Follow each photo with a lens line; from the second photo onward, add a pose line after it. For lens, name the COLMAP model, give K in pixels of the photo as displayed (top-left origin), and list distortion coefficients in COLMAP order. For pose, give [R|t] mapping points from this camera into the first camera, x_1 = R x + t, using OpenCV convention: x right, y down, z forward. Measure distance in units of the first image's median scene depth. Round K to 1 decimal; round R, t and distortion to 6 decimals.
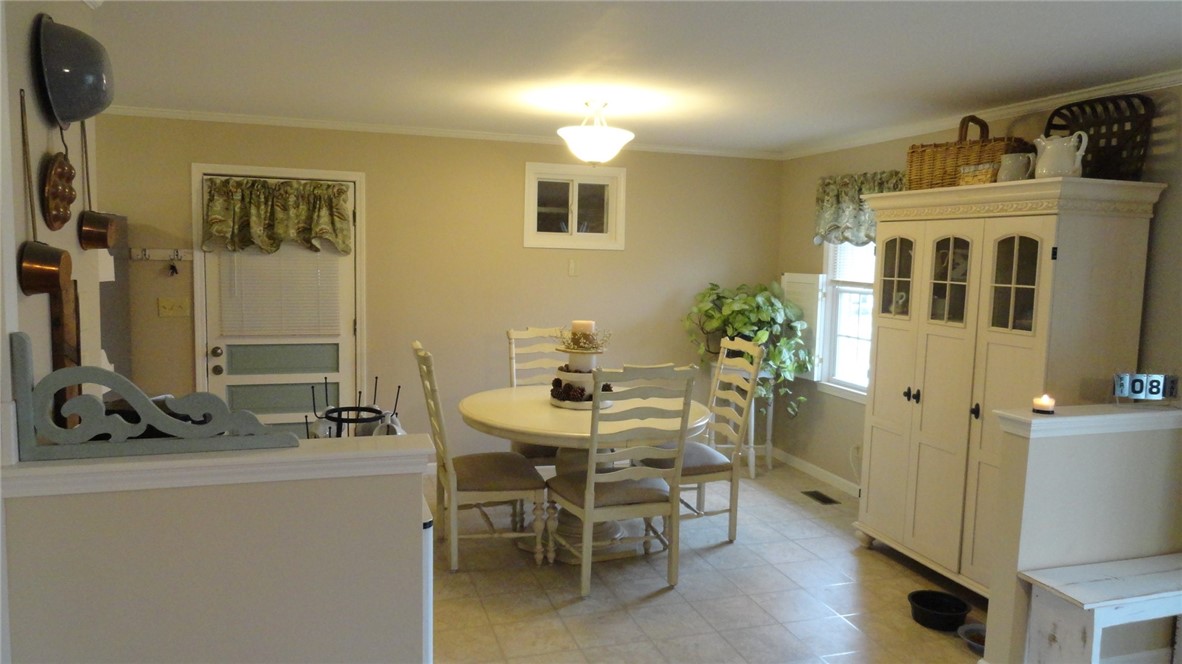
lens RADIAL K [[815.1, 0, 596.6], [0, 815.1, 331.7], [0, 0, 1]] dist [-0.002084, 0.010411]
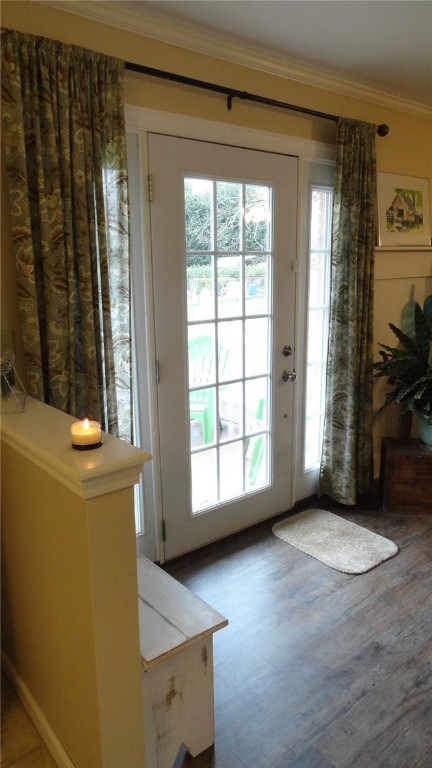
lens RADIAL K [[529.6, 0, 217.3], [0, 529.6, 388.4], [0, 0, 1]] dist [-0.002084, 0.010411]
pose [[-0.370102, -0.234956, 0.898788, 0.082523], [0.091180, 0.953630, 0.286838, -0.032813], [-0.924506, 0.188111, -0.331517, 0.611965]]
